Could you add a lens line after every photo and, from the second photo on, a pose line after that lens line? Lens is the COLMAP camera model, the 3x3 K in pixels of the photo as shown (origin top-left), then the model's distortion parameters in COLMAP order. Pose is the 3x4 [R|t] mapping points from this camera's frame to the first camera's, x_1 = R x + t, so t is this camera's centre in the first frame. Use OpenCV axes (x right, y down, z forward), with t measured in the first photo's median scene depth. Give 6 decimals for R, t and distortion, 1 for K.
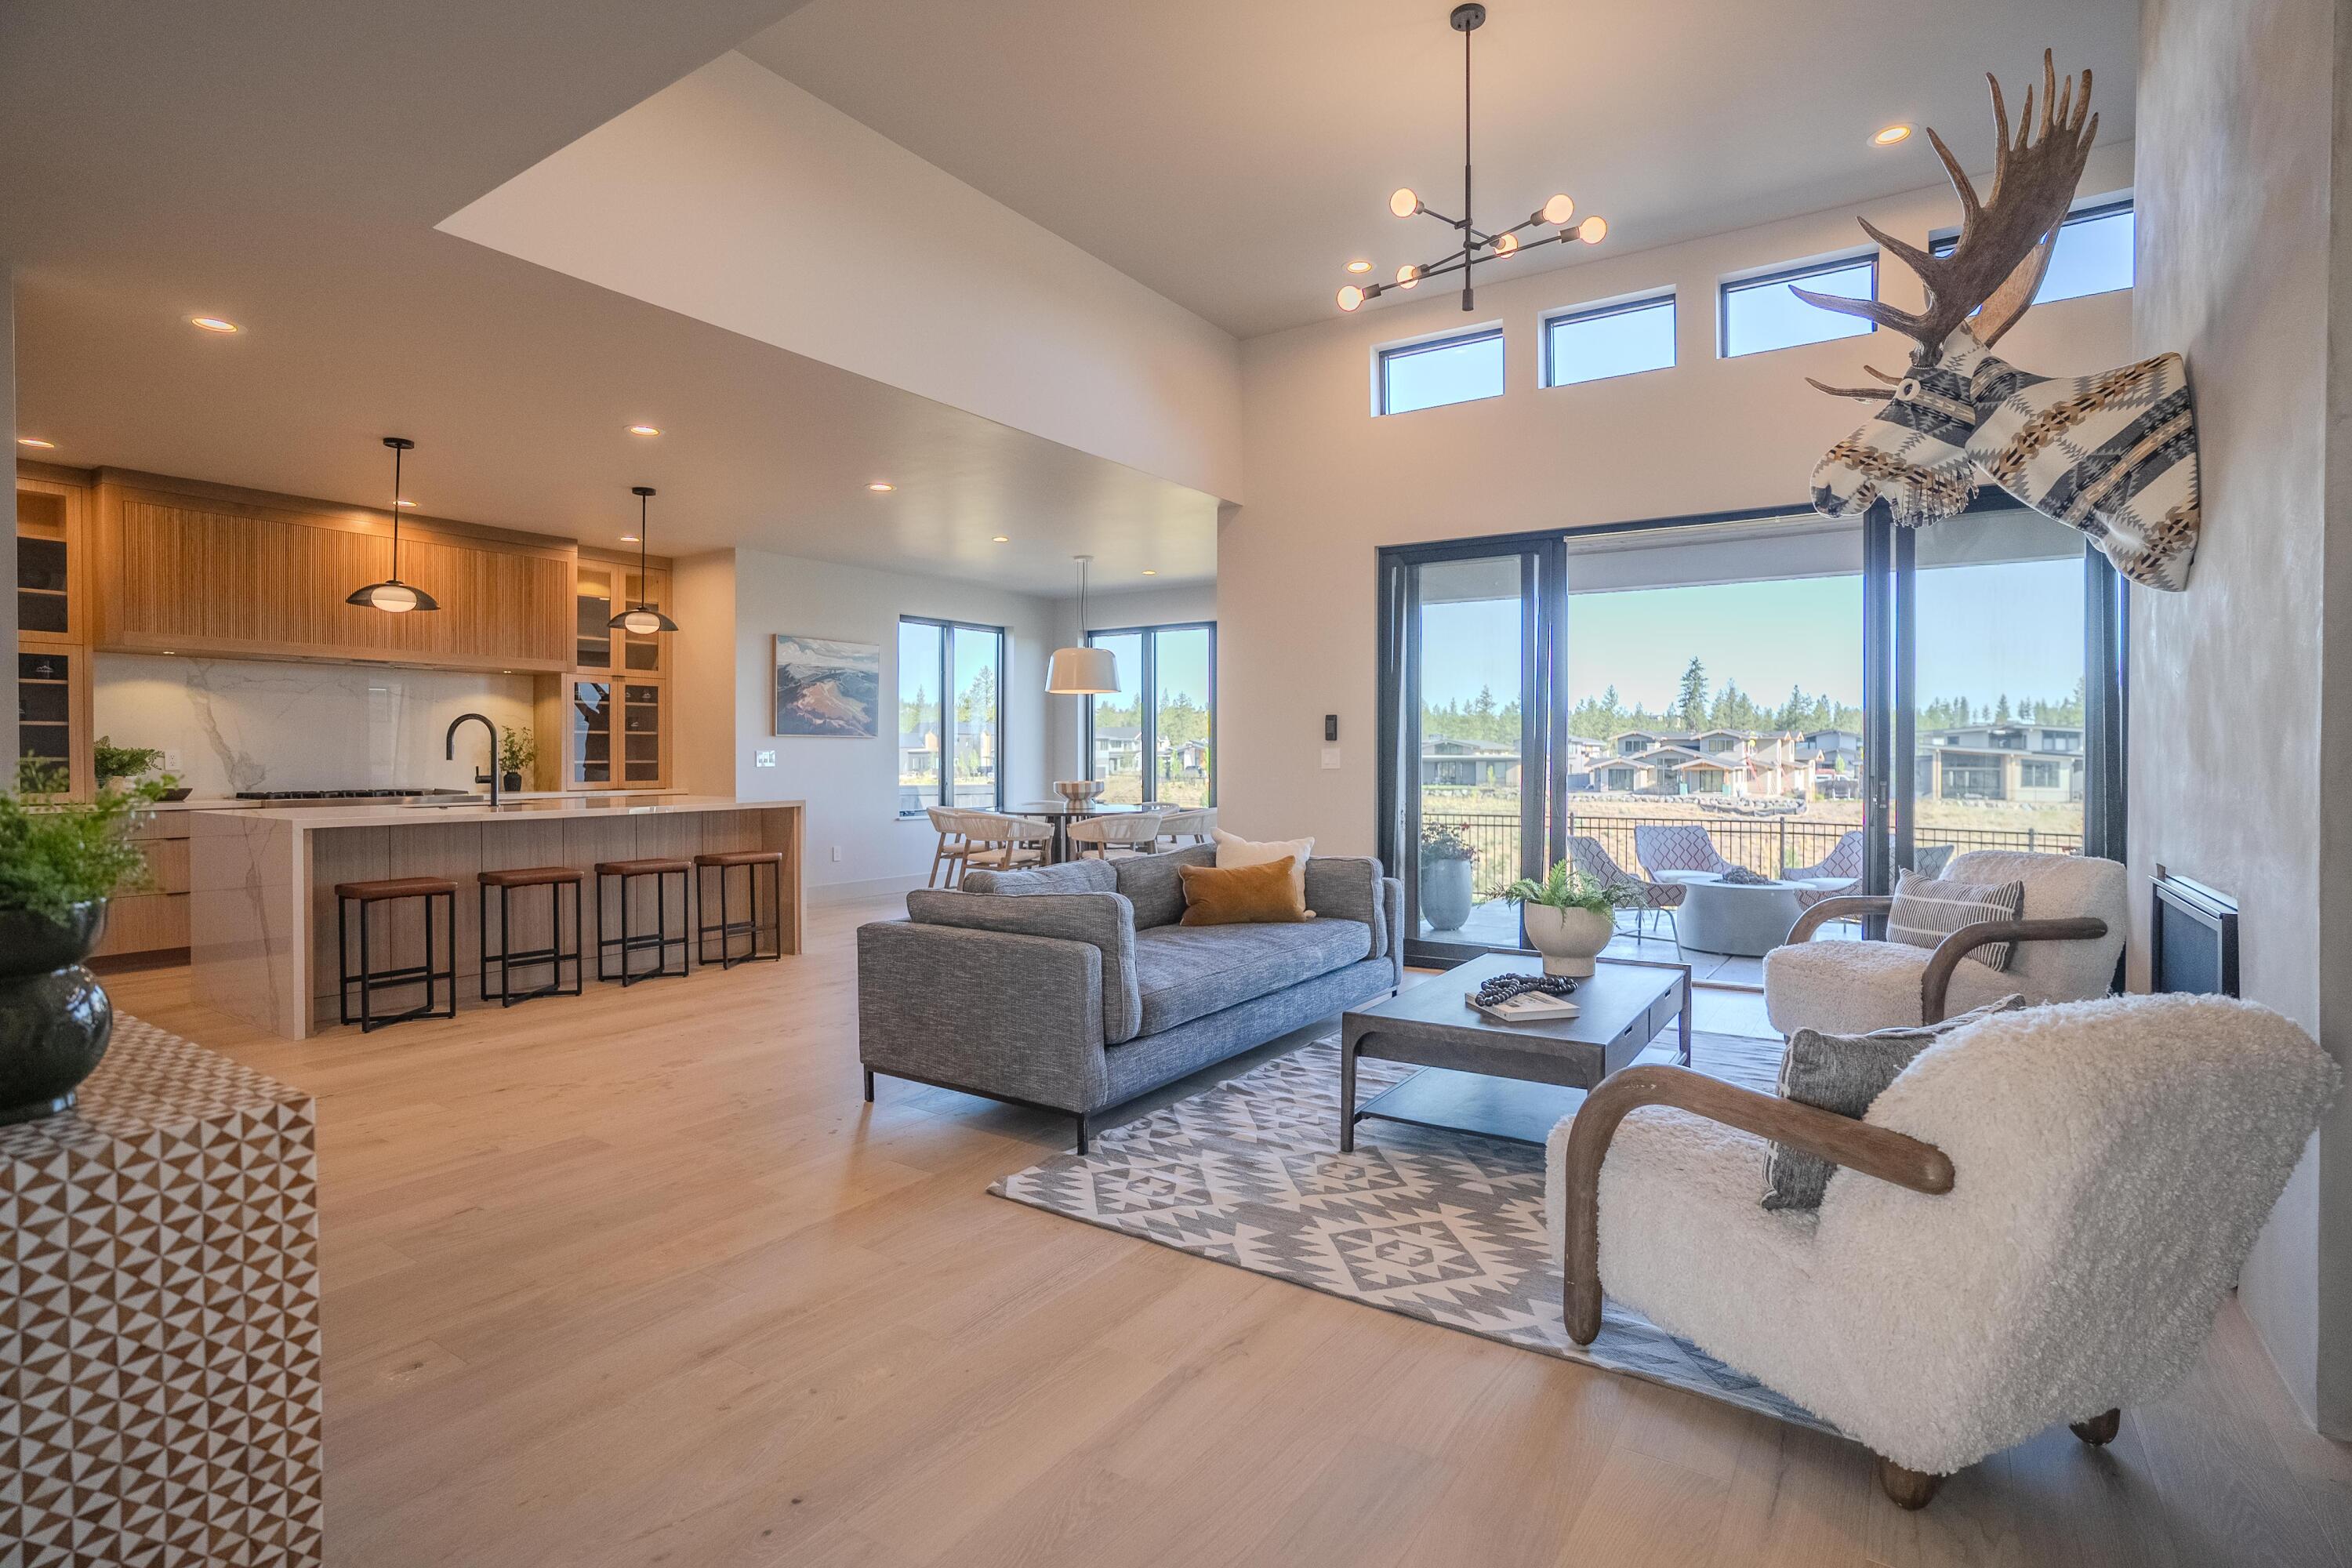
lens RADIAL K [[1146.5, 0, 1179.2], [0, 1146.5, 761.5], [0, 0, 1]] dist [-0.063266, 0.036092]
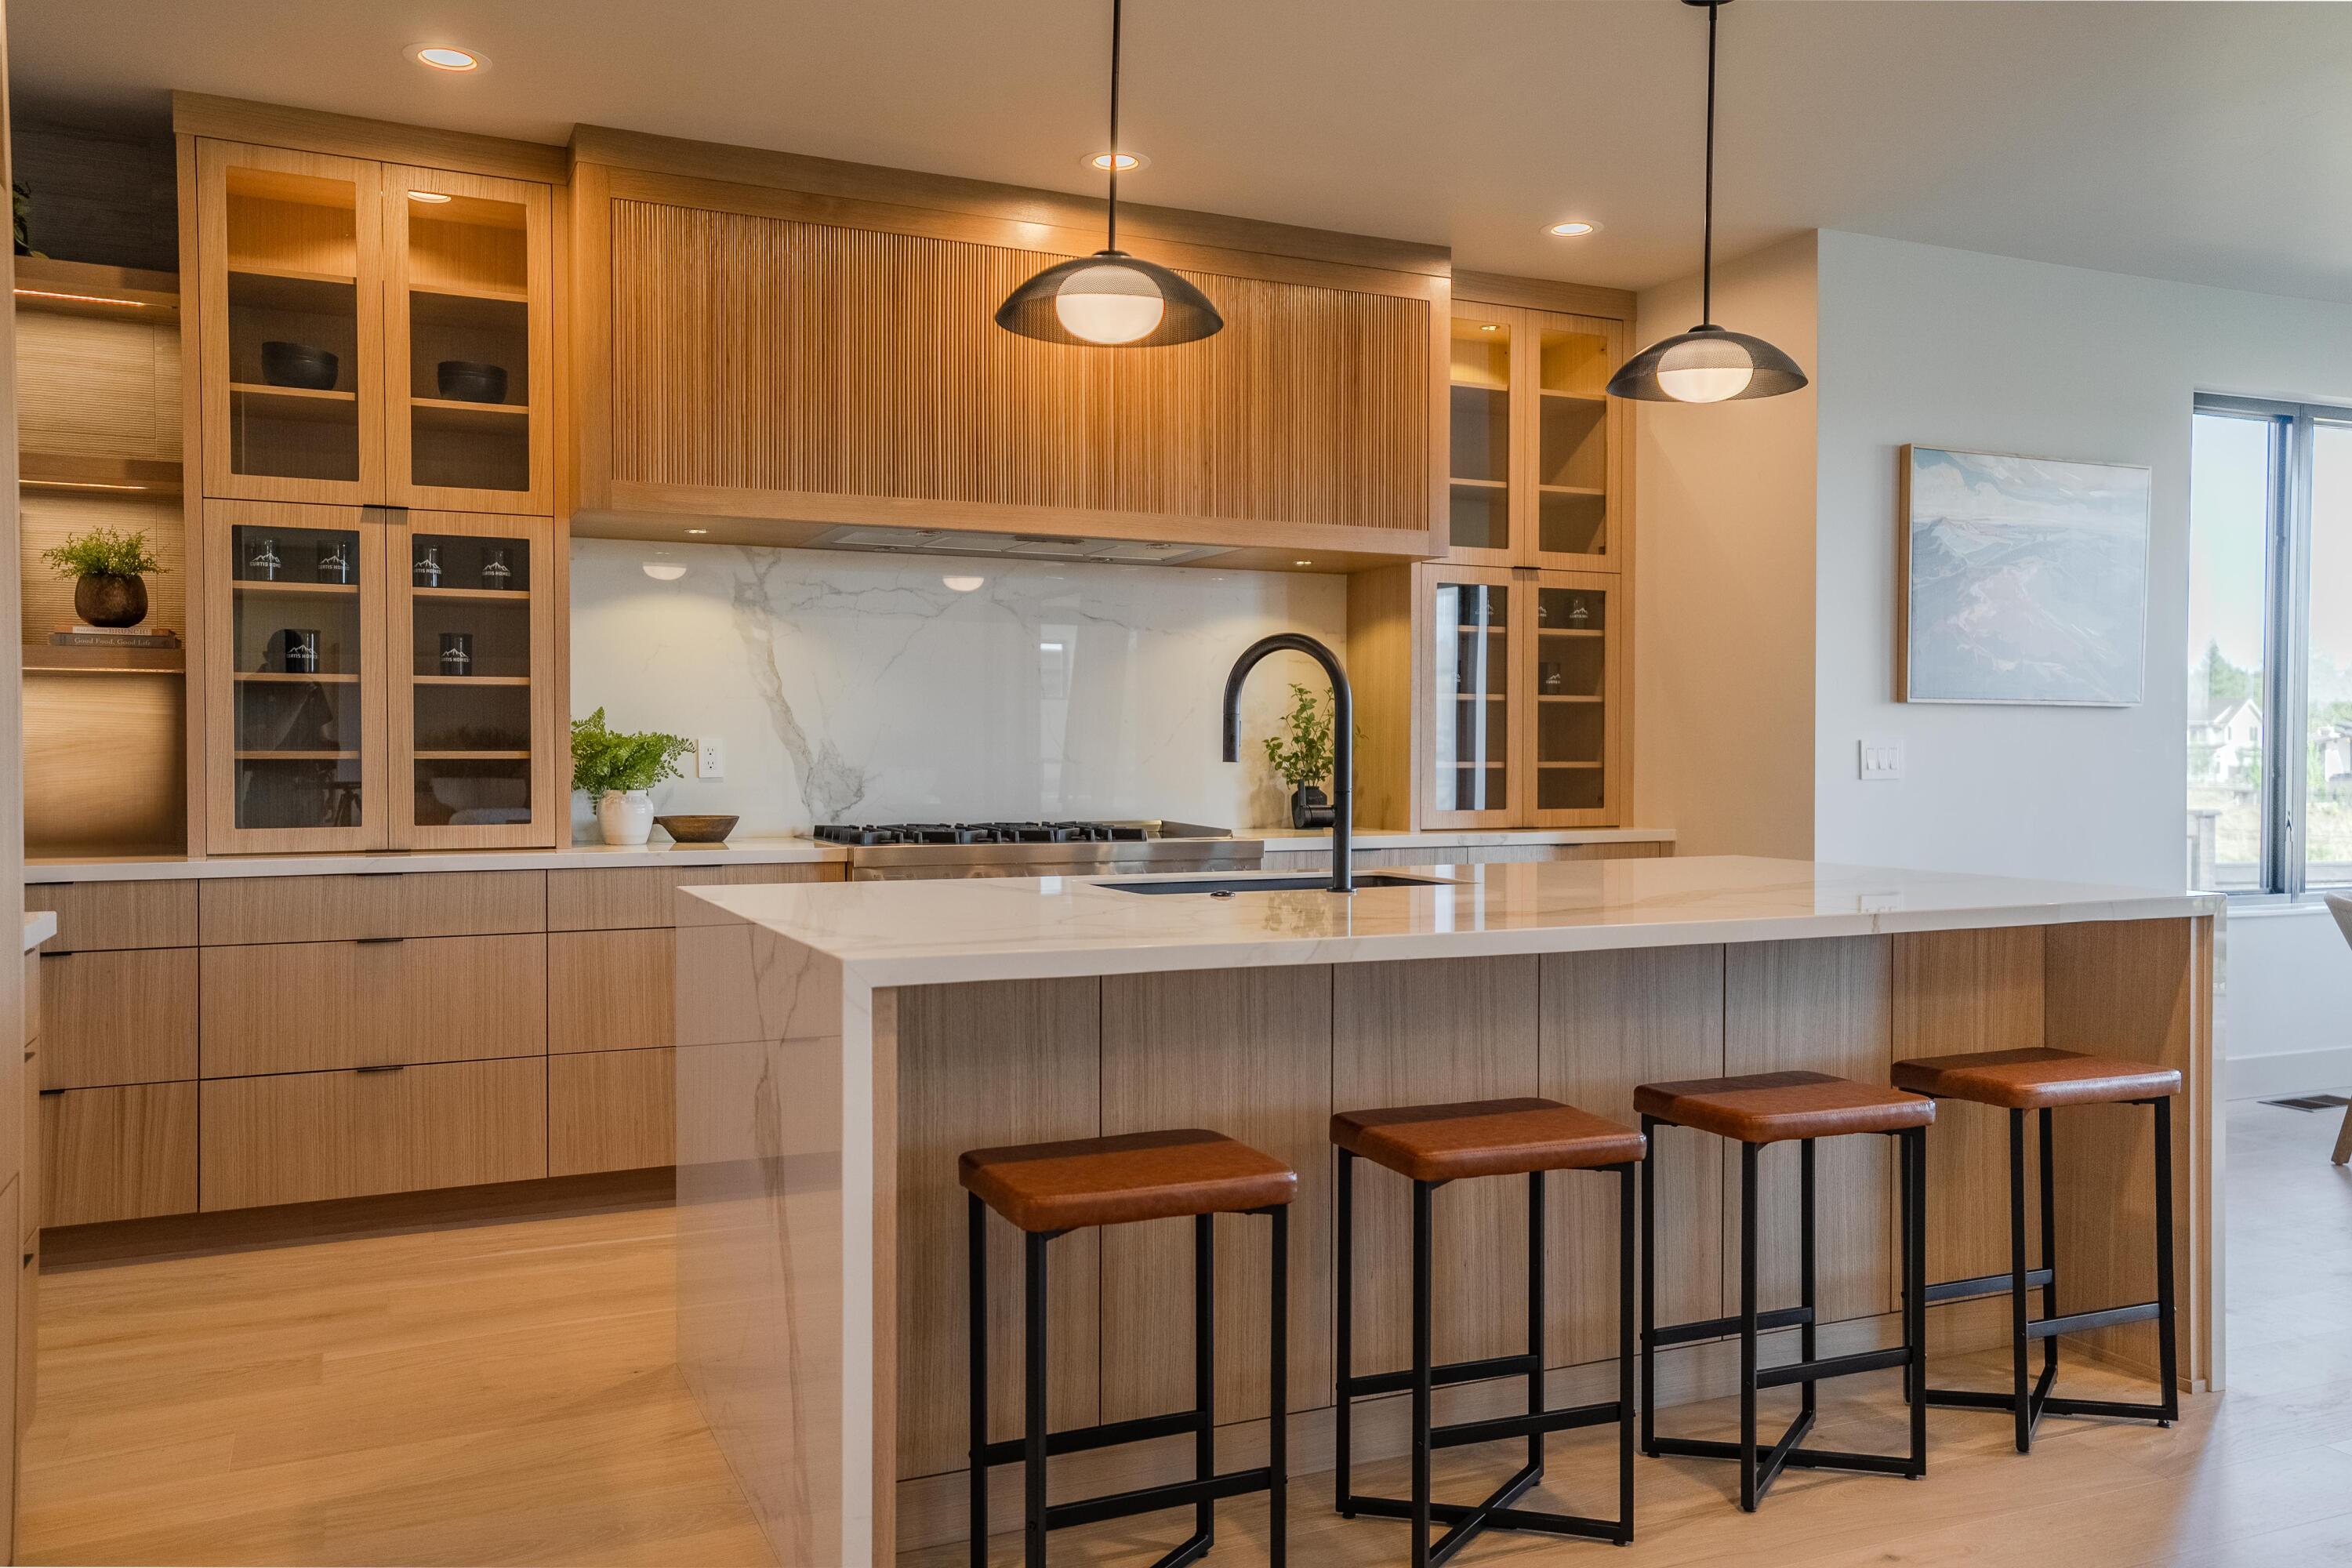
lens RADIAL K [[1805.8, 0, 1173.4], [0, 1805.8, 775.0], [0, 0, 1]] dist [-0.000343, 0.069046]
pose [[0.851907, 0.010695, -0.523585, -0.308375], [-0.005915, 0.999924, 0.010801, -0.003248], [0.523660, -0.006104, 0.851905, 0.421131]]
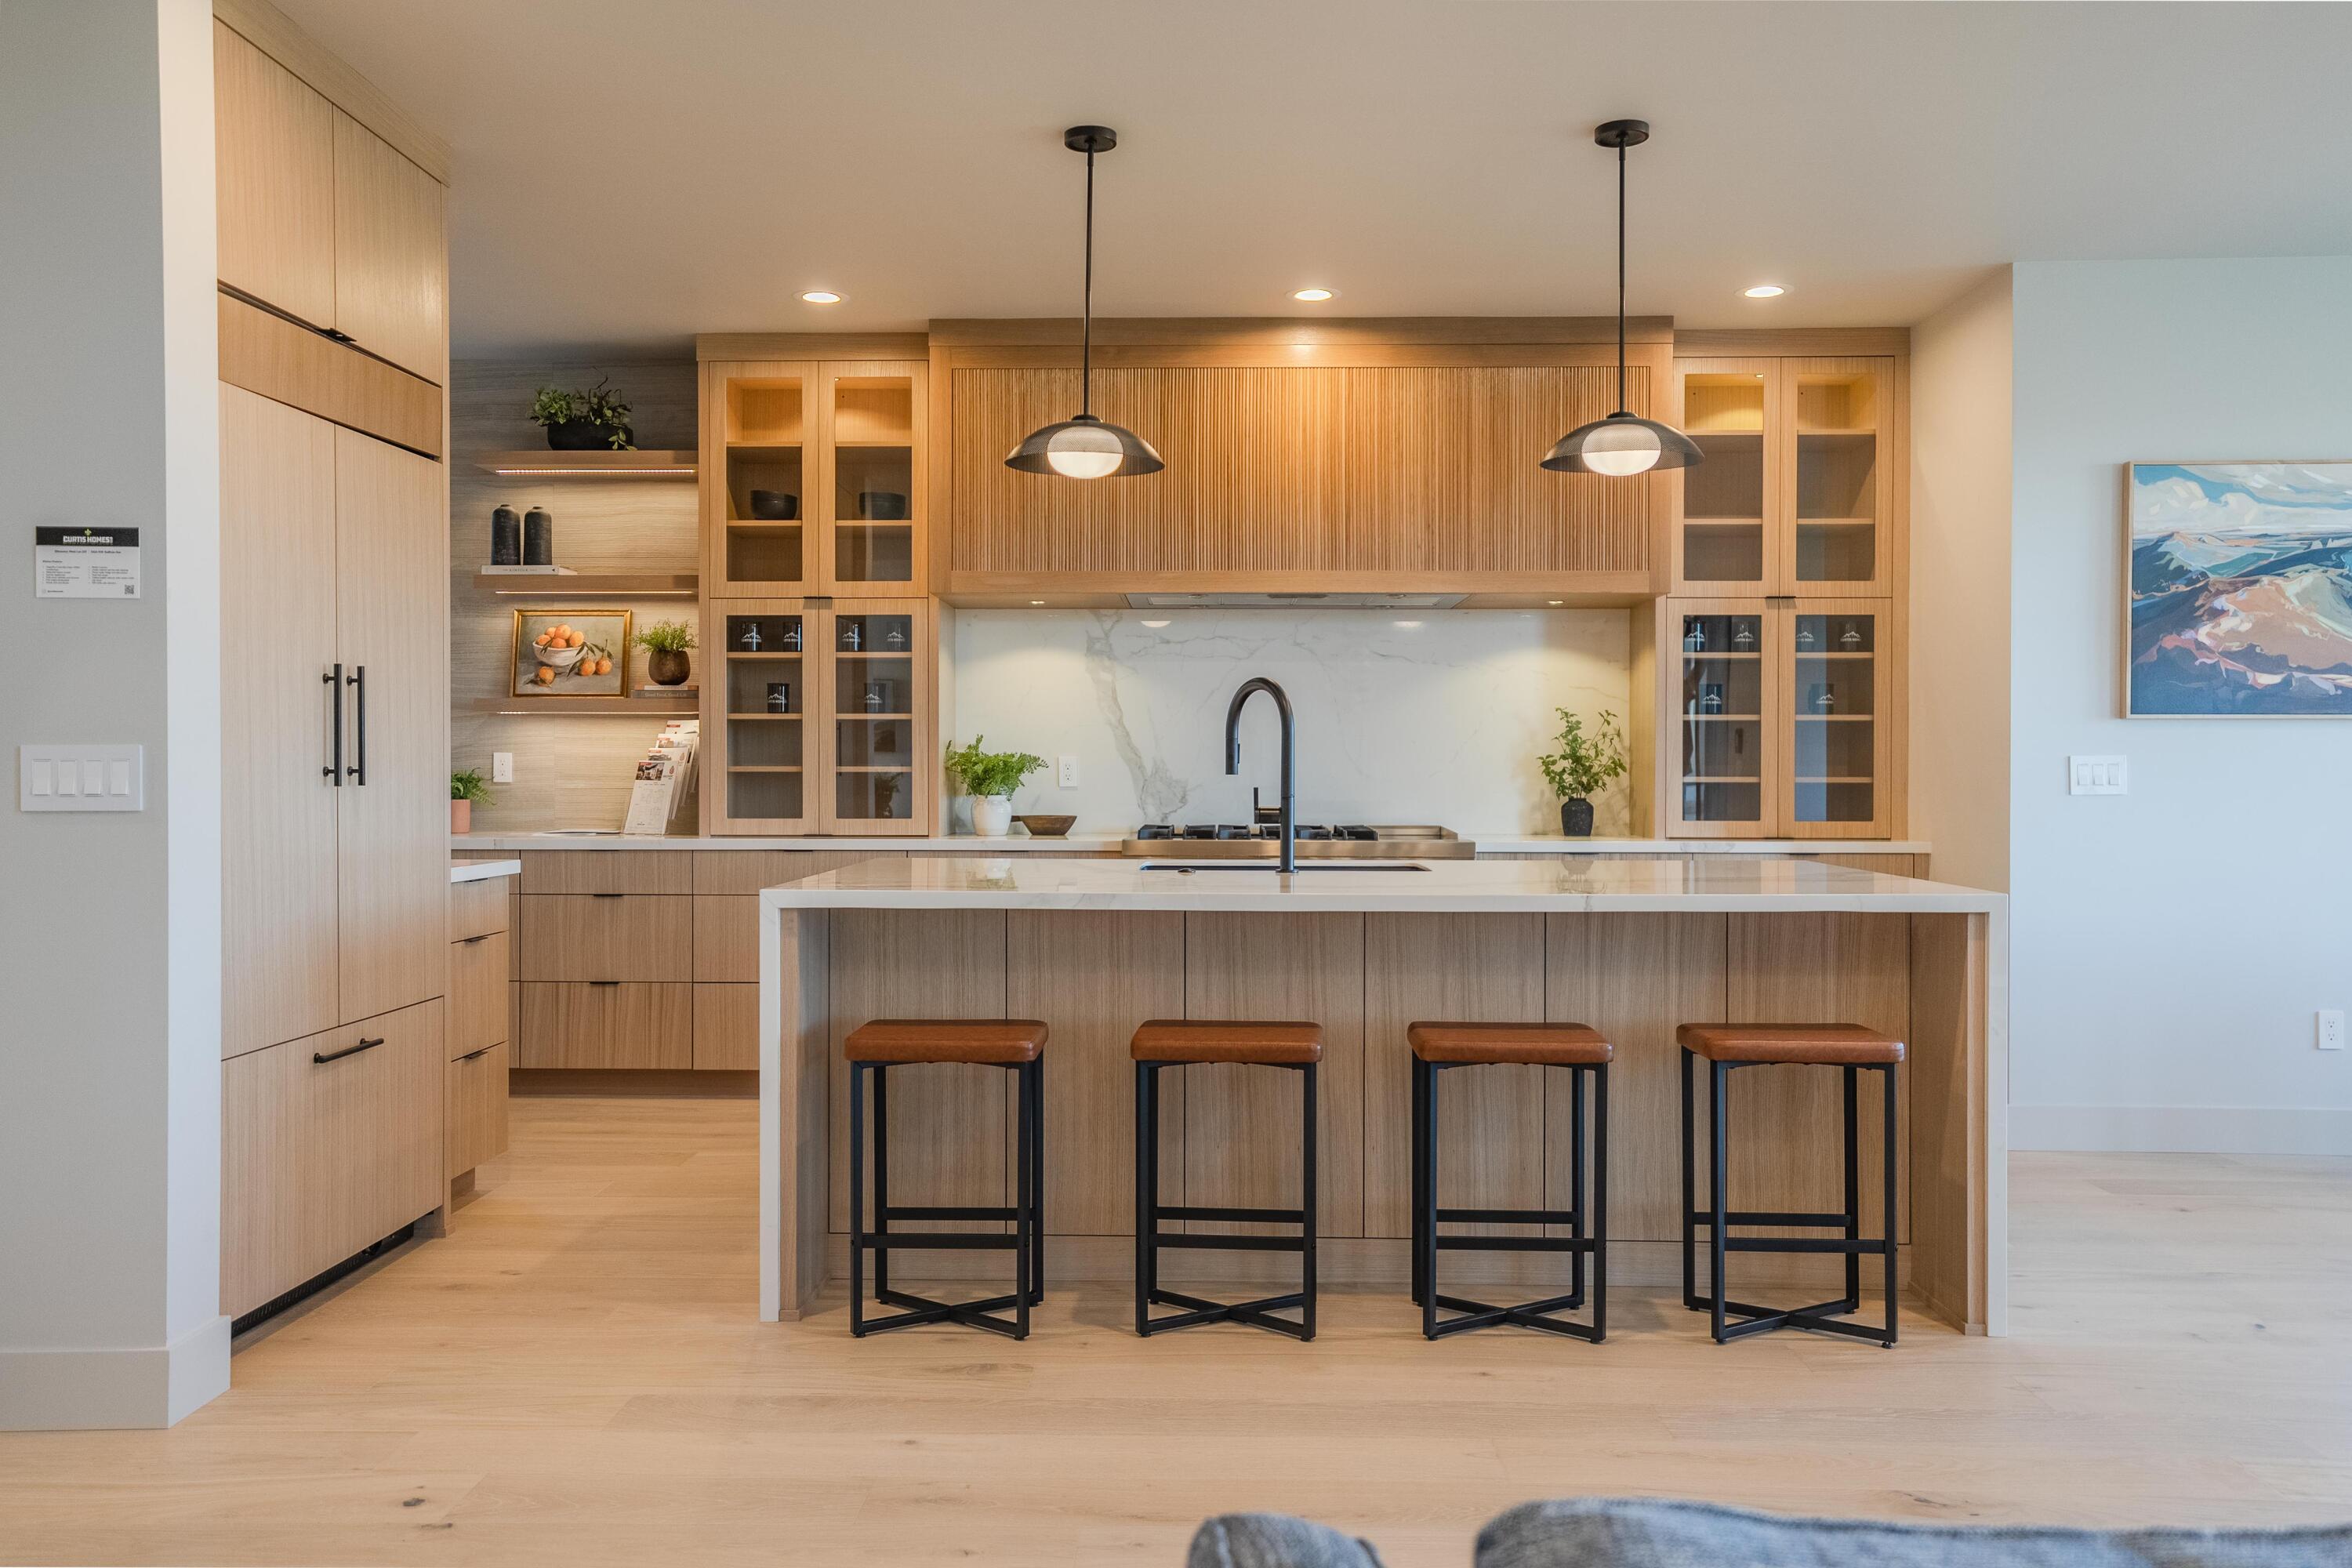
lens RADIAL K [[1805.8, 0, 1173.4], [0, 1805.8, 775.0], [0, 0, 1]] dist [-0.000343, 0.069046]
pose [[0.534209, 0.007330, -0.845321, 0.004438], [-0.007318, 0.999965, 0.004046, -0.003780], [0.845321, 0.004025, 0.534244, 0.483645]]
